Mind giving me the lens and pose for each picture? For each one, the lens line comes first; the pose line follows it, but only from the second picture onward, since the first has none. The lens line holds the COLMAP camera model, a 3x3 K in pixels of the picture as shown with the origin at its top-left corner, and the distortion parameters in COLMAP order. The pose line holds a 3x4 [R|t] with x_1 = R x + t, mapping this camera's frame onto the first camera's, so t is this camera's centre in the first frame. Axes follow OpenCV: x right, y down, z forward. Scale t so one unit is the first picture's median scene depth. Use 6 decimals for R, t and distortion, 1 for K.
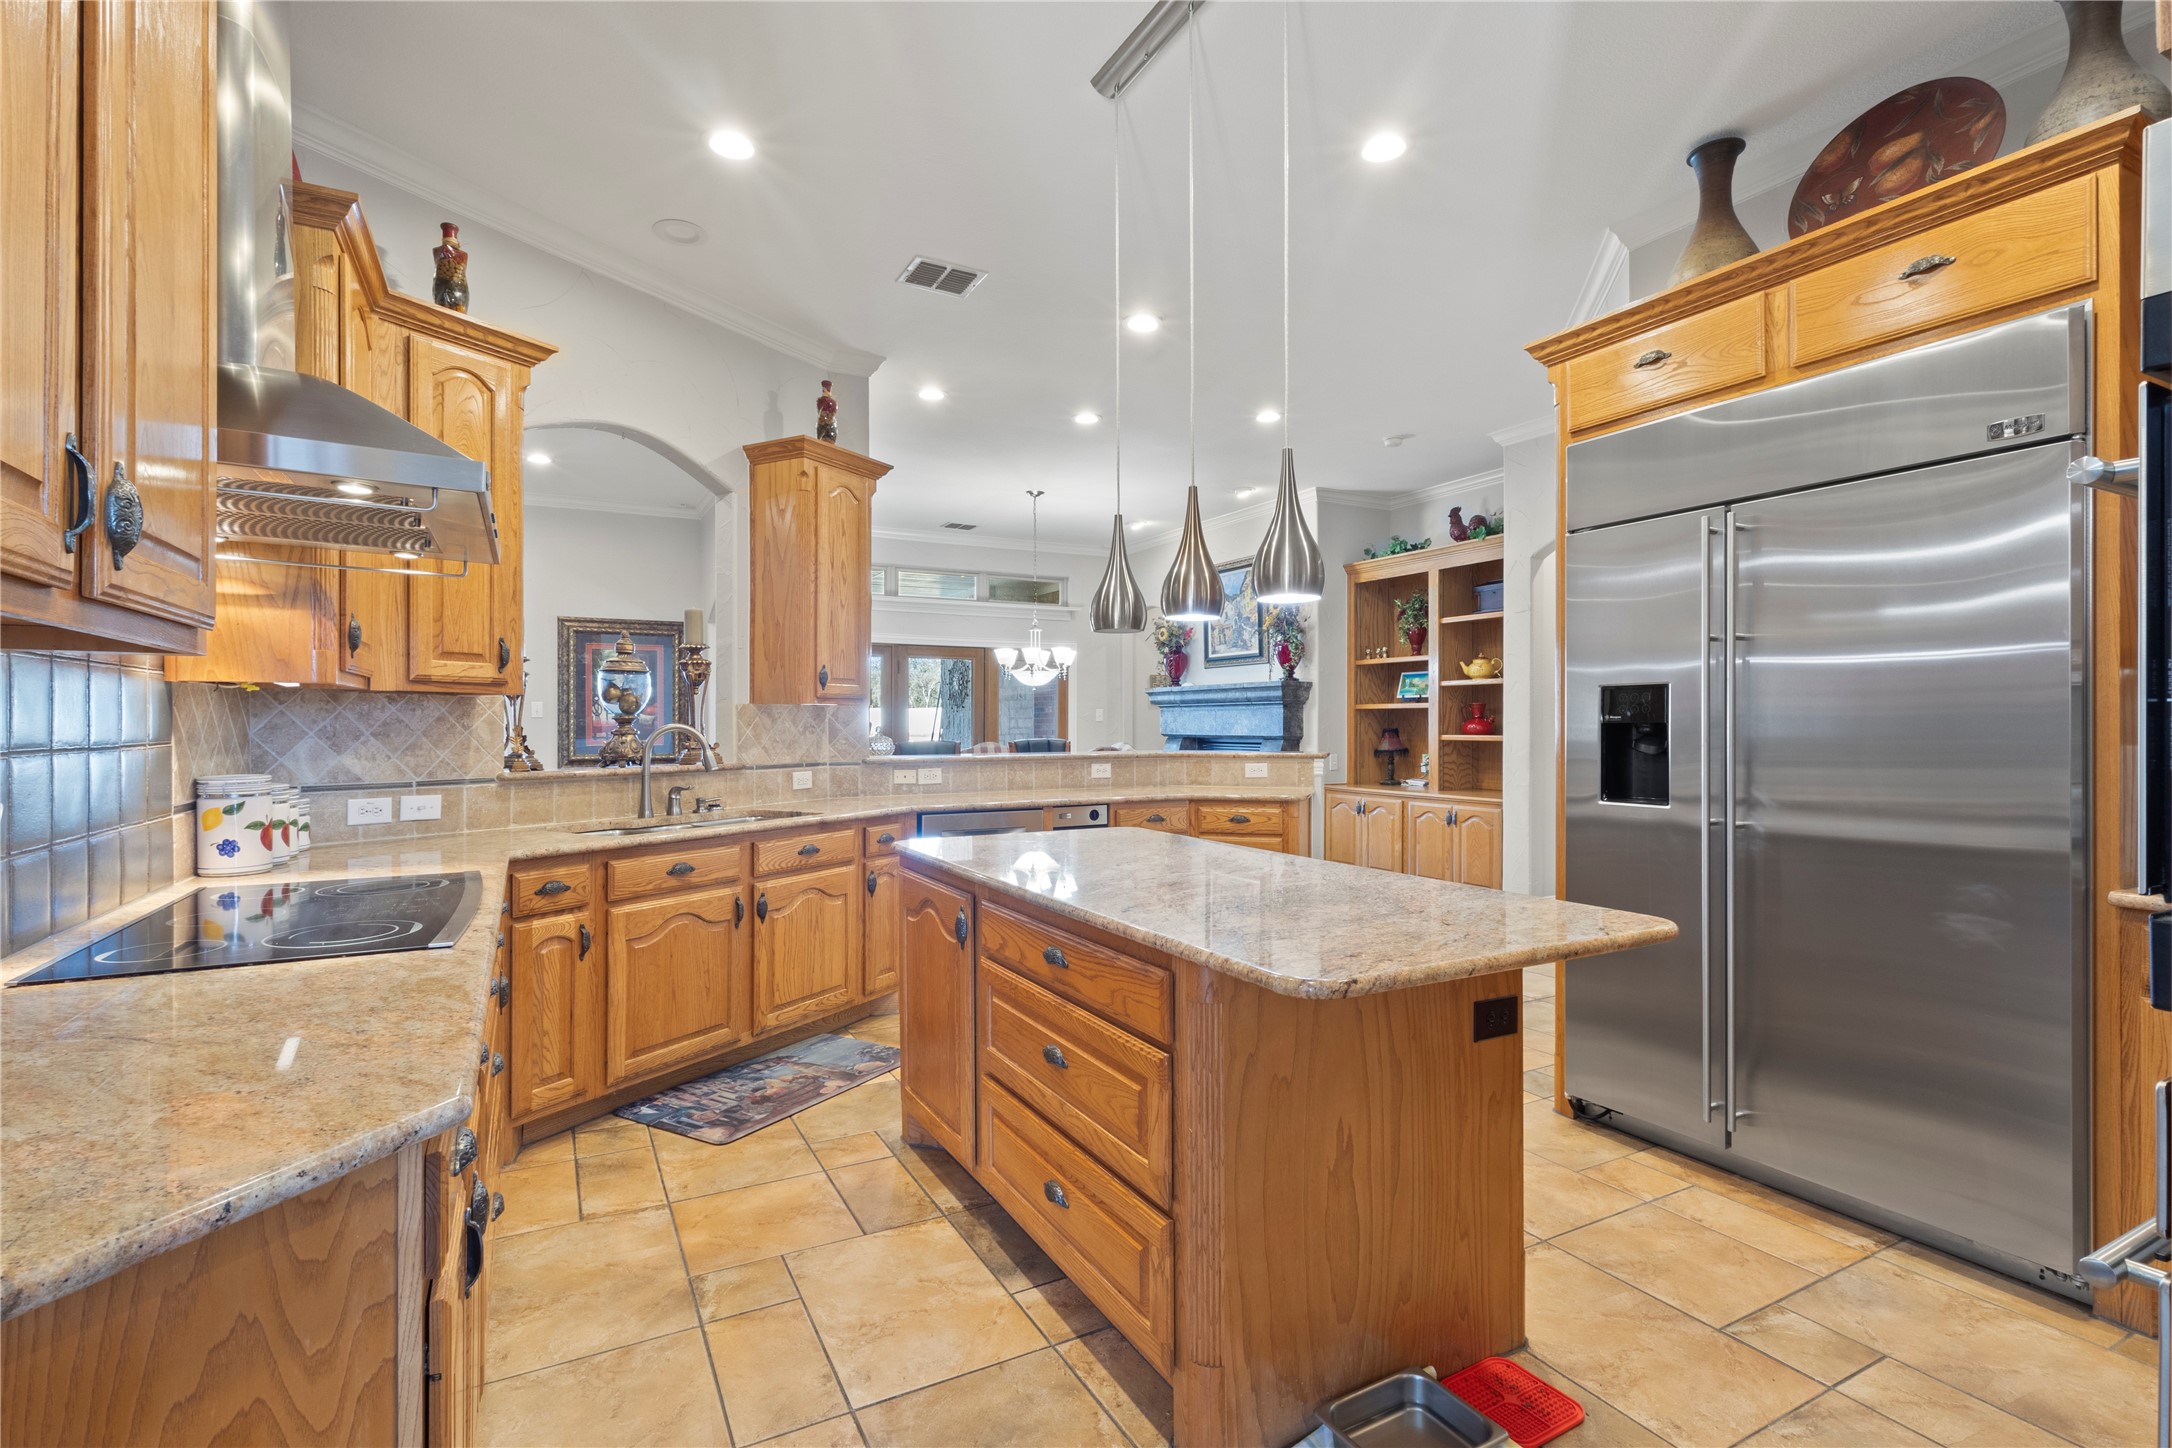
lens RADIAL K [[1001.5, 0, 1084.6], [0, 1001.5, 722.1], [0, 0, 1]] dist [0.005064, 0.000472]
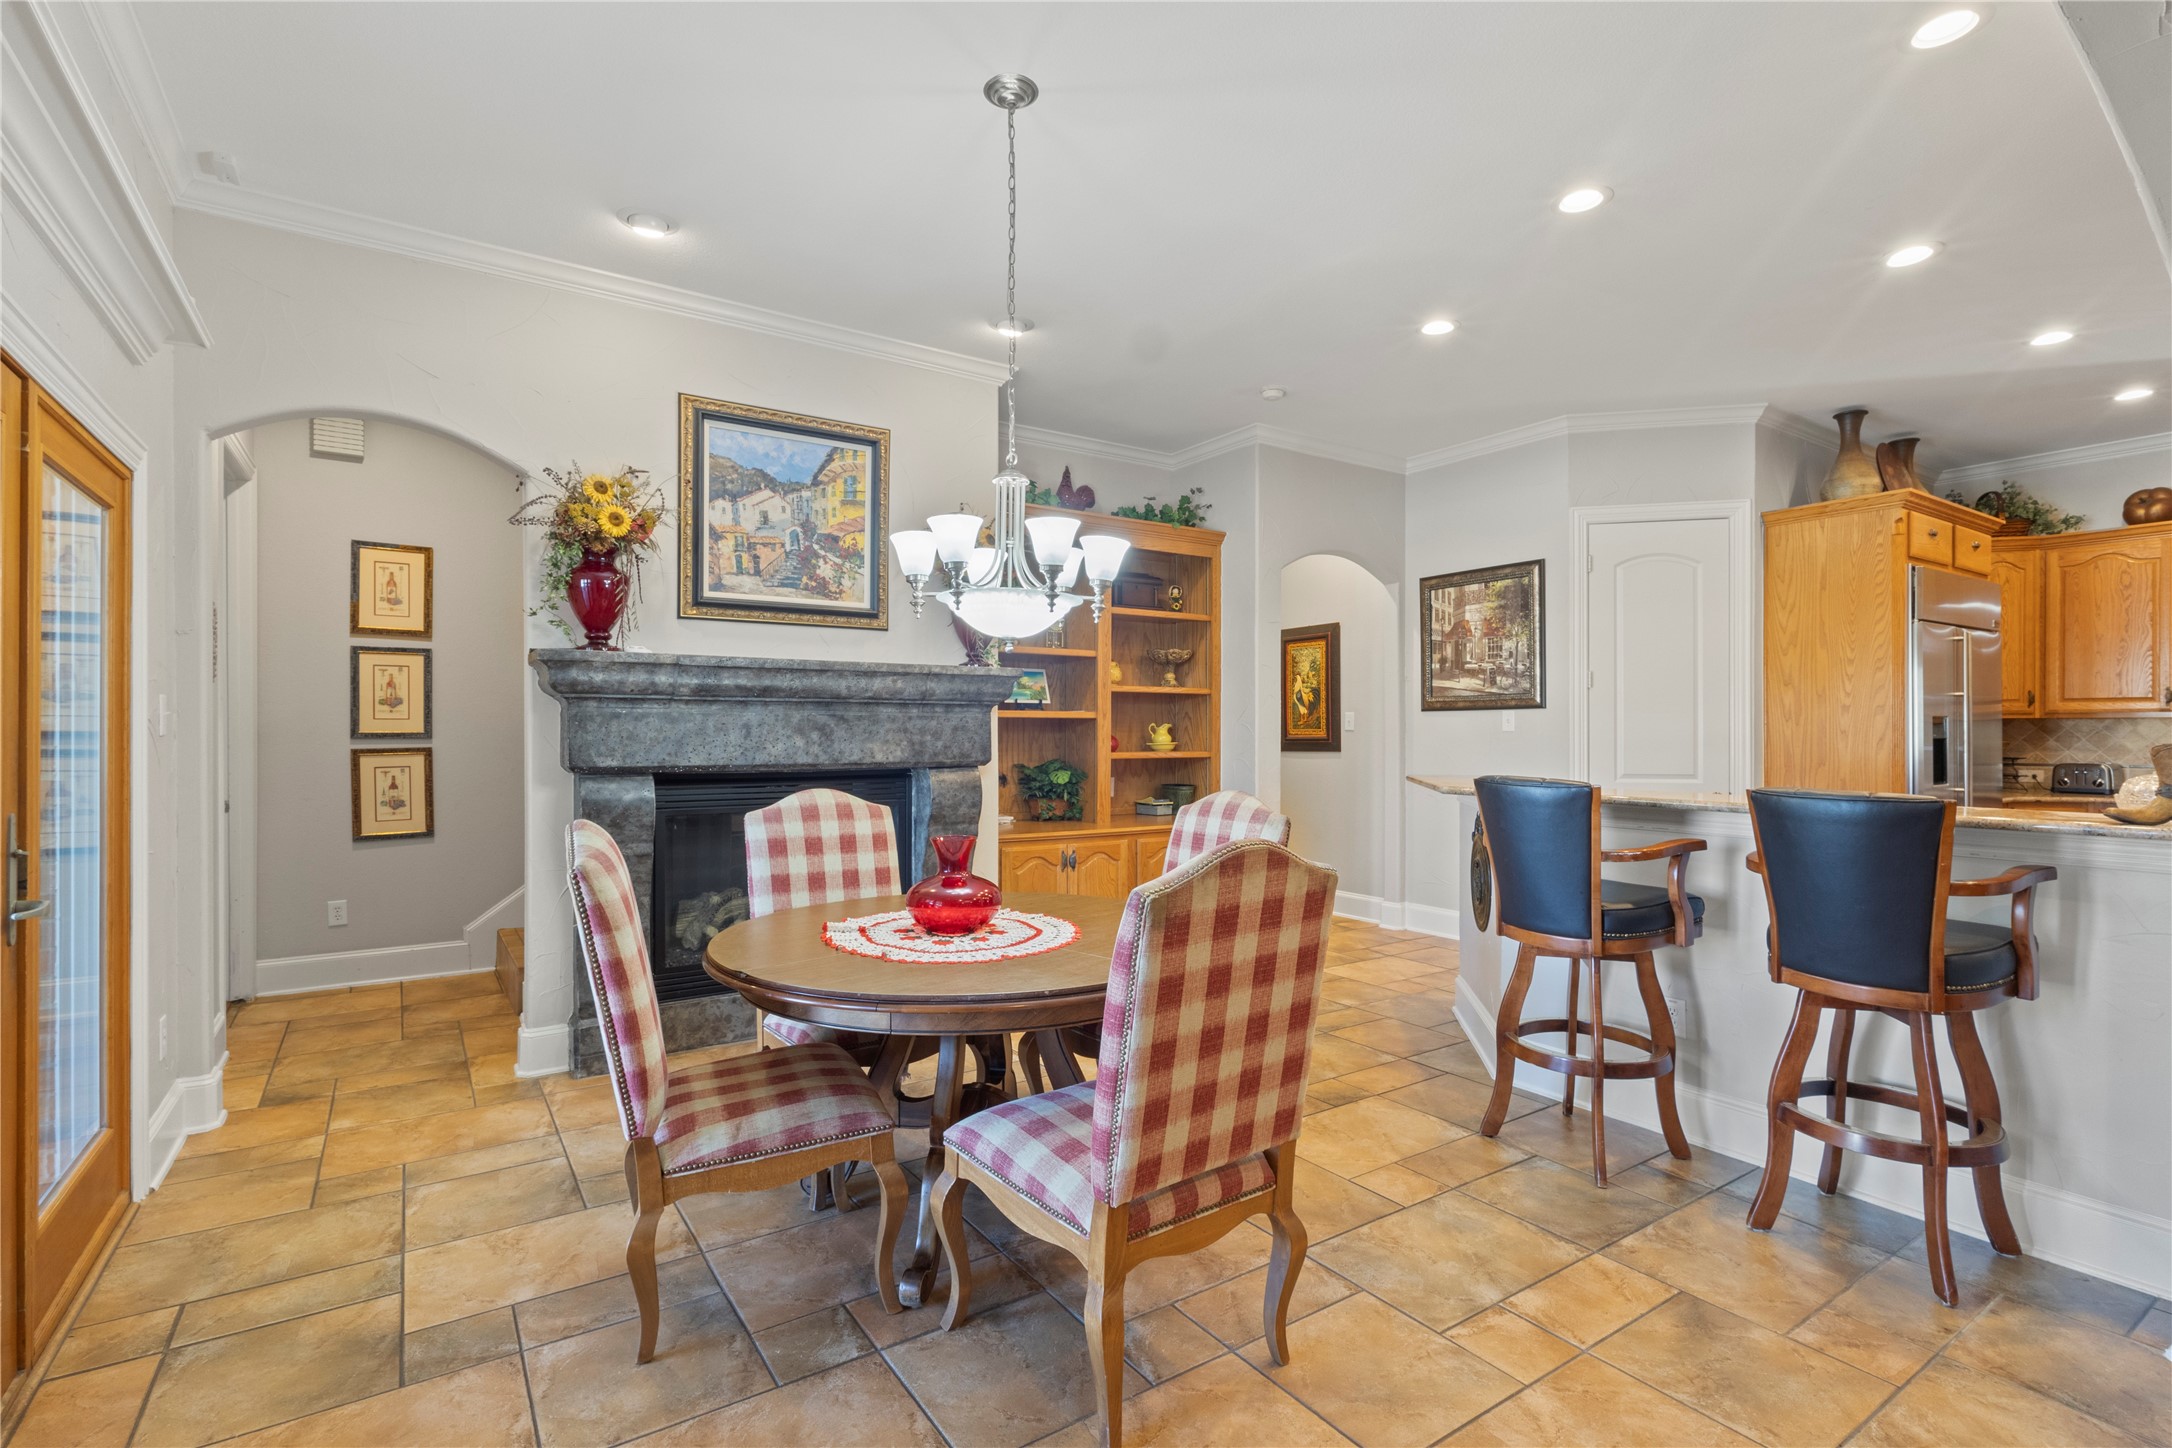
lens RADIAL K [[1001.5, 0, 1082.1], [0, 1001.5, 725.7], [0, 0, 1]] dist [0.005064, 0.000472]
pose [[-0.084585, 0.002575, 0.996413, -0.360069], [-0.000720, 0.999996, -0.002645, -0.004859], [-0.996416, -0.000942, -0.084583, 0.904124]]
